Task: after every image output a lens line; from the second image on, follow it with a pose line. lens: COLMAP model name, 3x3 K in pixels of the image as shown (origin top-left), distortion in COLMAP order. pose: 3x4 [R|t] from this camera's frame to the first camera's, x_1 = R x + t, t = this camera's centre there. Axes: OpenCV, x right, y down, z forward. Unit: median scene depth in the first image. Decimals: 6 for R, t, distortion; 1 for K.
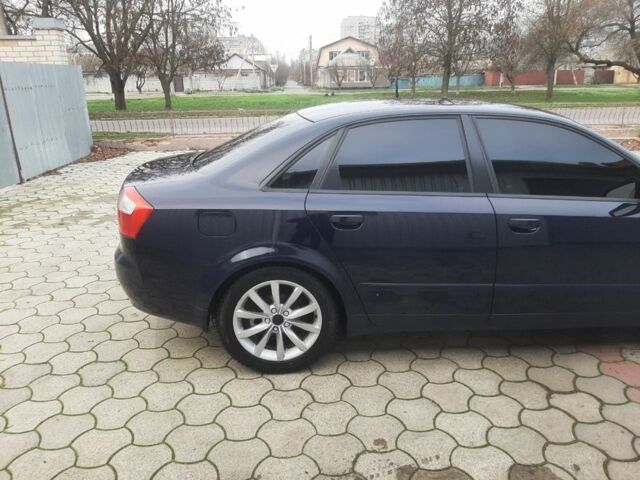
lens RADIAL K [[500.5, 0, 325.2], [0, 500.5, 238.7], [0, 0, 1]] dist [0.061629, -0.114276]
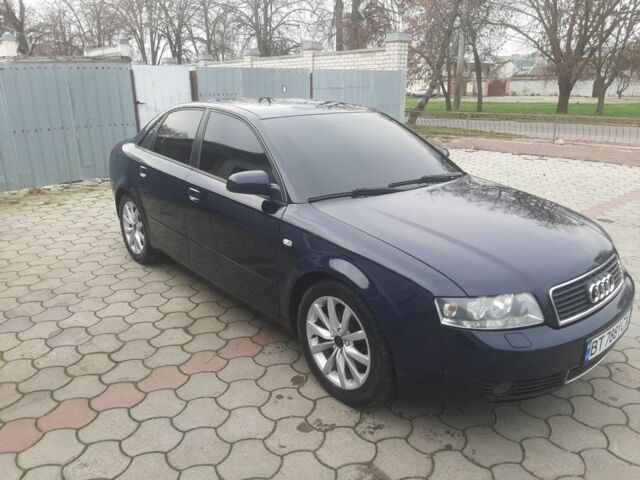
lens RADIAL K [[500.5, 0, 325.2], [0, 500.5, 238.7], [0, 0, 1]] dist [0.061629, -0.114276]
pose [[0.603923, 0.245662, -0.758240, 1.609298], [-0.249406, 0.961788, 0.112962, -0.153954], [0.757016, 0.120889, 0.642115, 0.424329]]
